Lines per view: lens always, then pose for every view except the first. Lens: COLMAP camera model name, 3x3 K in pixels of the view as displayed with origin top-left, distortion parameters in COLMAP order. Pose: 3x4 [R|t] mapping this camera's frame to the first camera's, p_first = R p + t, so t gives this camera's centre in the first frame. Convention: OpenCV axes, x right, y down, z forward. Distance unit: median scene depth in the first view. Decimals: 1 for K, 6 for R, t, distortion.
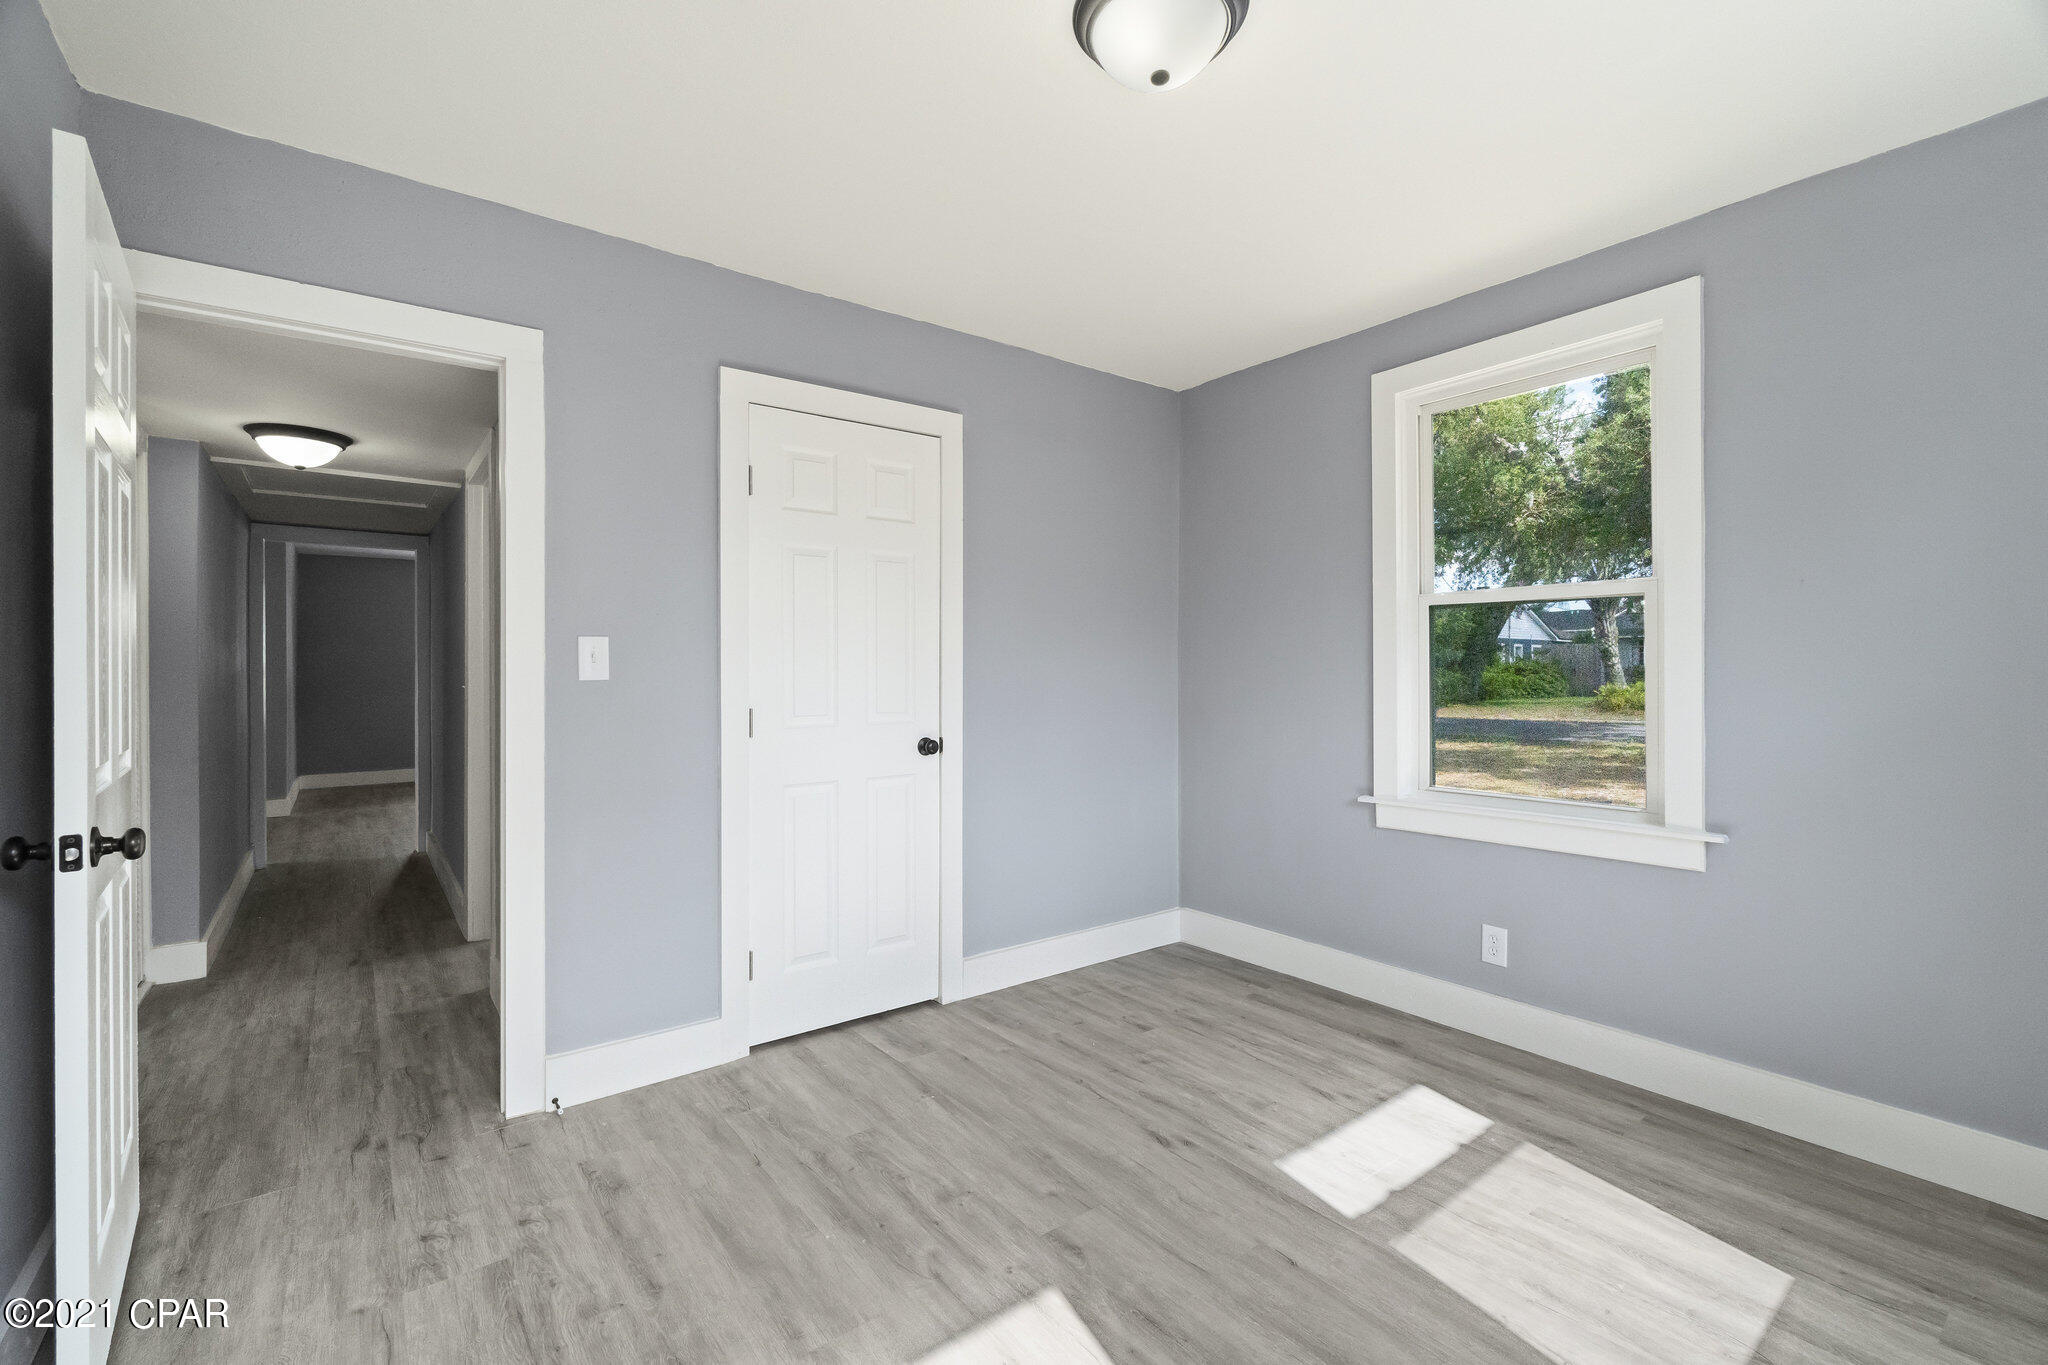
lens RADIAL K [[886.1, 0, 1027.5], [0, 886.1, 670.2], [0, 0, 1]] dist [0.000964, 0.000575]
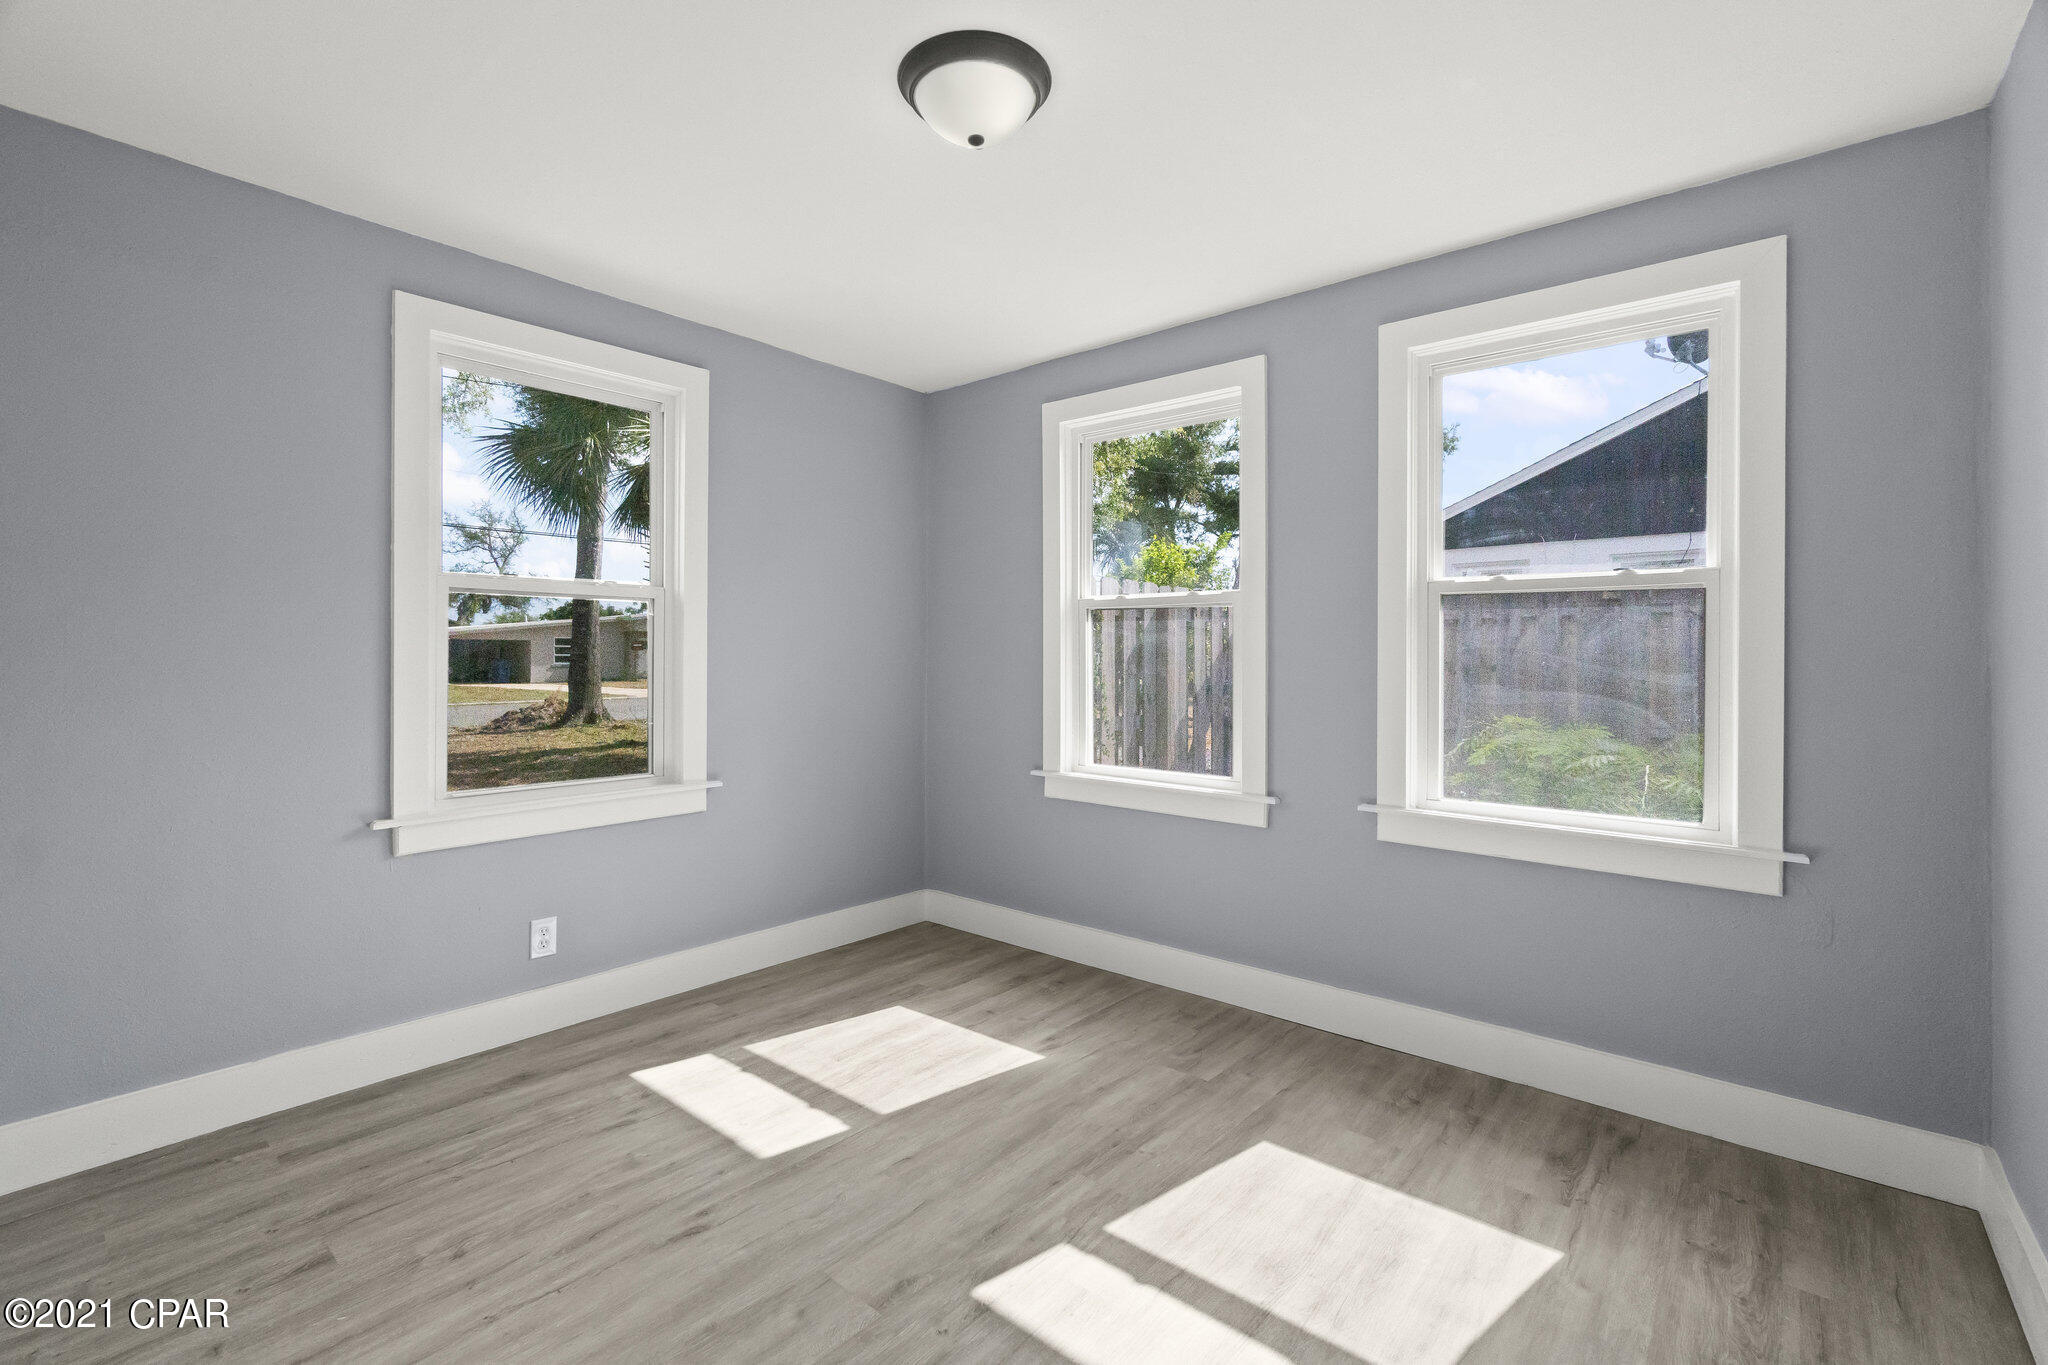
lens RADIAL K [[886.1, 0, 1027.5], [0, 886.1, 670.2], [0, 0, 1]] dist [0.000964, 0.000575]
pose [[-0.205592, -0.005136, 0.978624, -0.661317], [-0.003716, 0.999983, 0.004467, 0.005359], [-0.978631, -0.002718, -0.205608, 0.804549]]
